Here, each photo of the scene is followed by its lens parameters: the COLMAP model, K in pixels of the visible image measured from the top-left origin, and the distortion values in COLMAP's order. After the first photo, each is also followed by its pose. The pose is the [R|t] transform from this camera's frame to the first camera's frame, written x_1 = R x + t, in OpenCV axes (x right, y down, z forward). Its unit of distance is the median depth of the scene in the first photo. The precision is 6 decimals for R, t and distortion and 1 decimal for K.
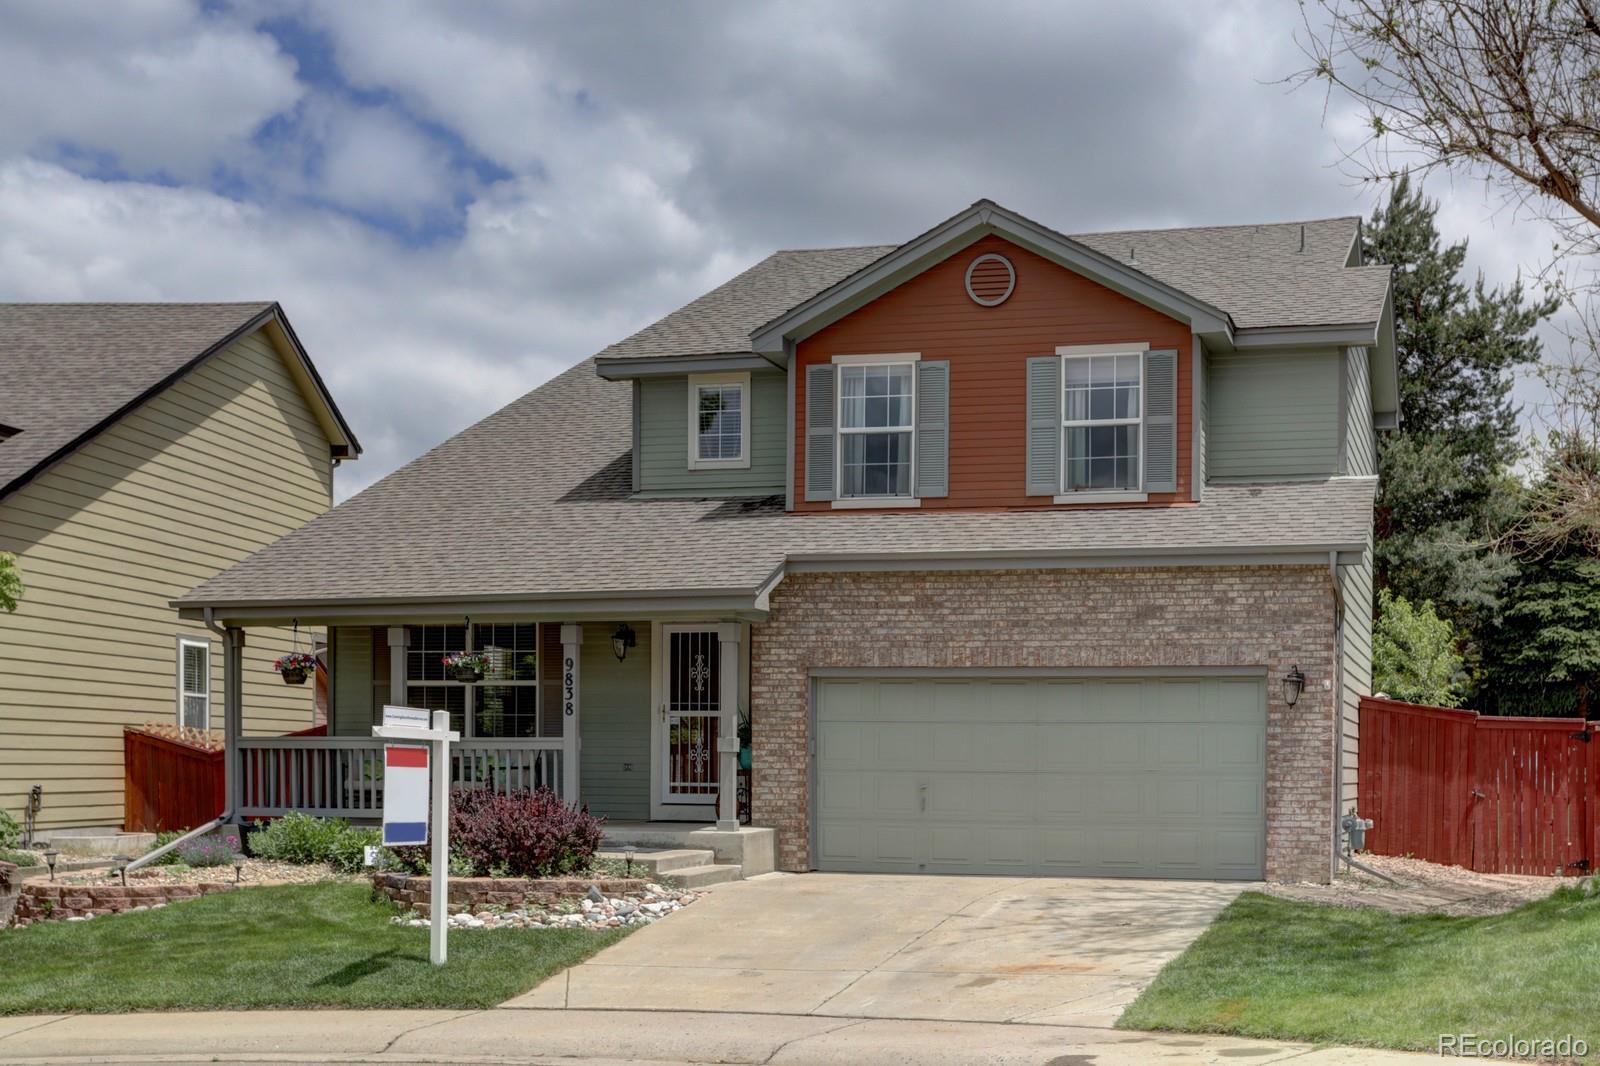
lens RADIAL K [[1837.5, 0, 837.4], [0, 1837.5, 608.7], [0, 0, 1]] dist [0.017151, 0.000000]
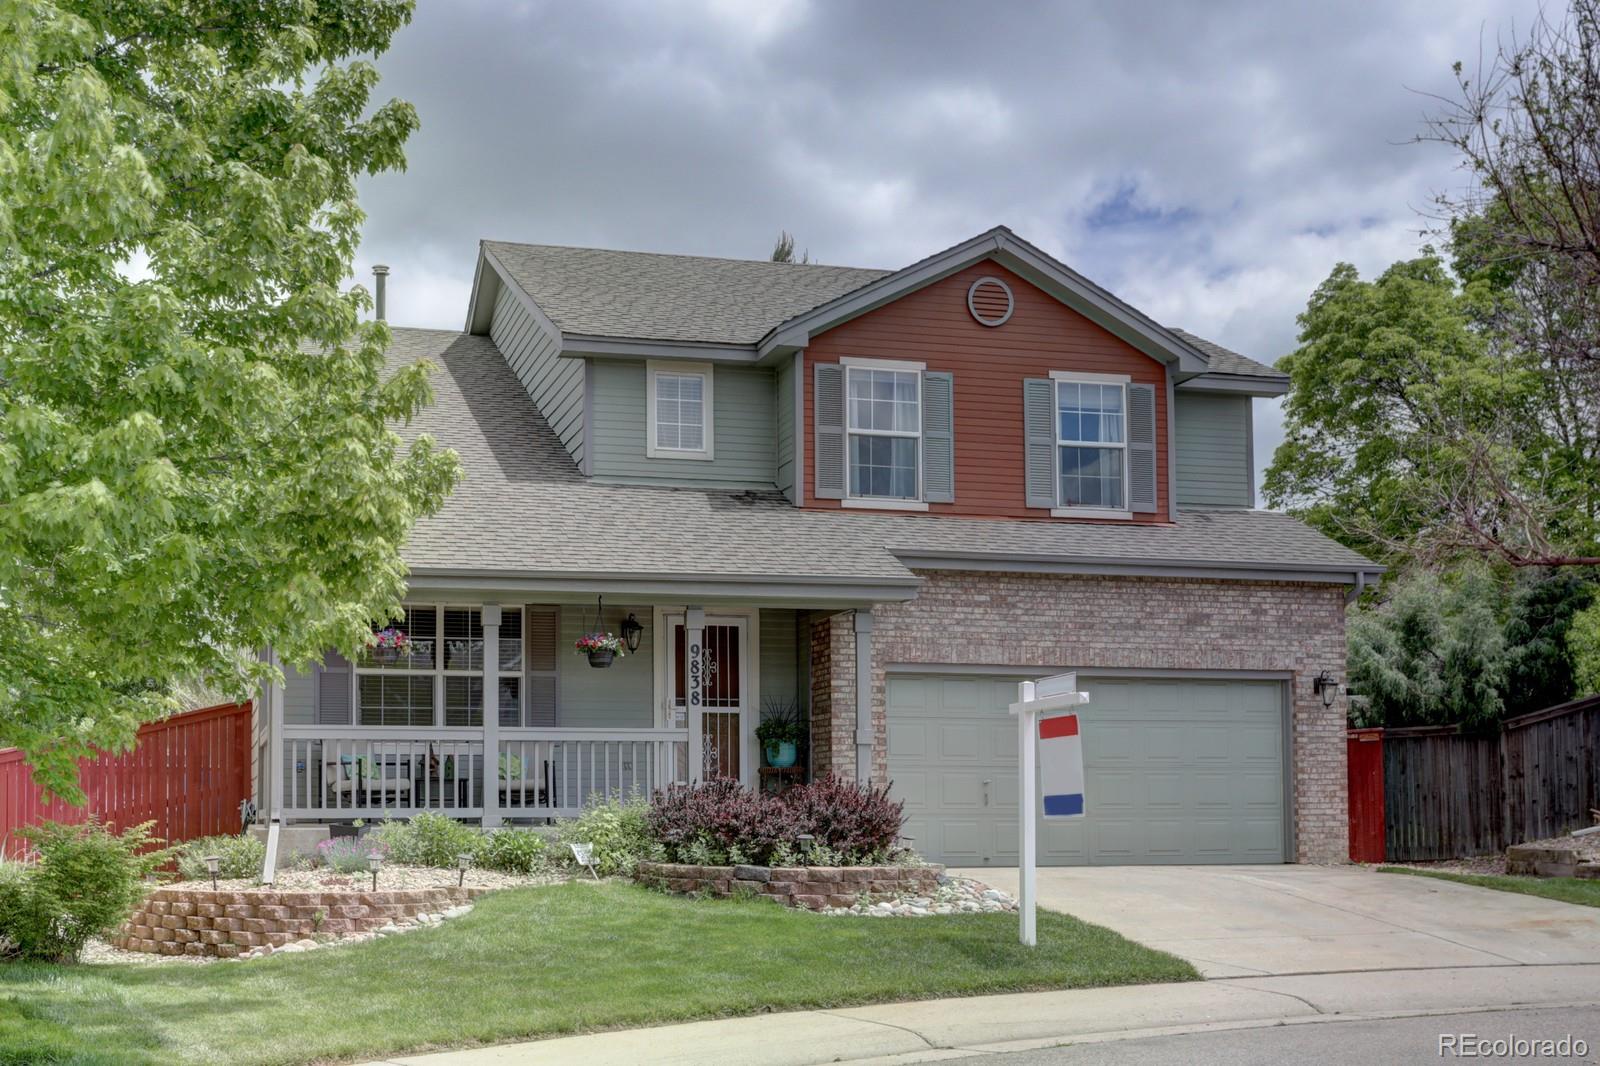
lens RADIAL K [[1837.5, 0, 803.3], [0, 1837.5, 533.7], [0, 0, 1]] dist [0.017151, 0.000000]
pose [[0.885030, 0.060783, 0.461550, -0.530016], [-0.032411, 0.997079, -0.069160, 0.033149], [-0.464405, 0.046249, 0.884414, 0.131830]]
